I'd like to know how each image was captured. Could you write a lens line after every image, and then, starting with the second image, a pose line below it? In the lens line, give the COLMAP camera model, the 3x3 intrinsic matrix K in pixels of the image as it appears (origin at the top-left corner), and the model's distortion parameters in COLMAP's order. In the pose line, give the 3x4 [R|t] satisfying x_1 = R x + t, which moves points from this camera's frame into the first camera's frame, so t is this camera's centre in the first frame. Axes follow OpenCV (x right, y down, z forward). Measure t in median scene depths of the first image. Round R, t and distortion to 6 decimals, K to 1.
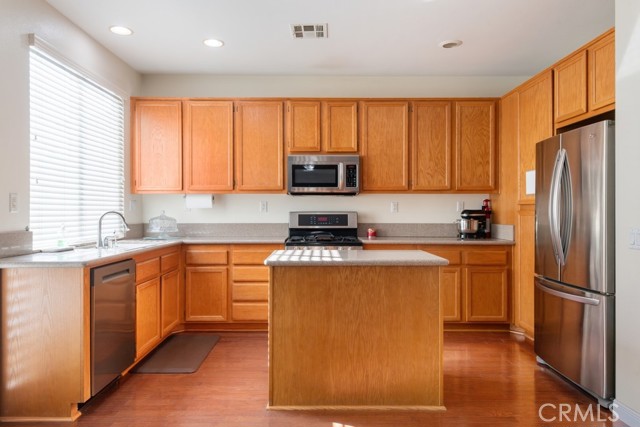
lens RADIAL K [[464.1, 0, 318.9], [0, 464.1, 211.4], [0, 0, 1]] dist [-0.040545, -0.001507]
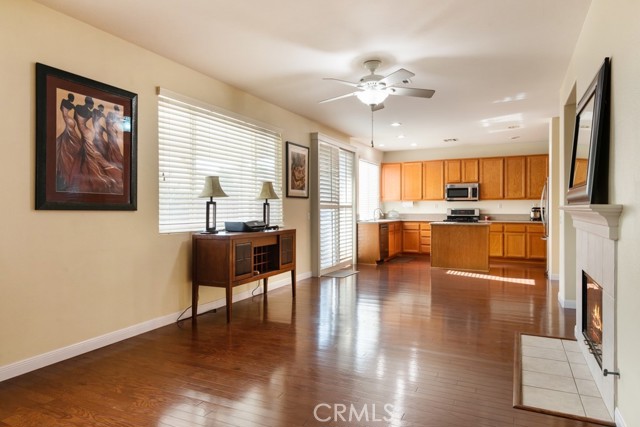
lens RADIAL K [[414.3, 0, 319.3], [0, 414.3, 211.9], [0, 0, 1]] dist [0.004976, 0.000138]
pose [[0.907103, 0.002115, -0.420903, 0.232506], [-0.001396, 0.999997, 0.002017, 0.014591], [0.420906, -0.001242, 0.907103, -1.151604]]
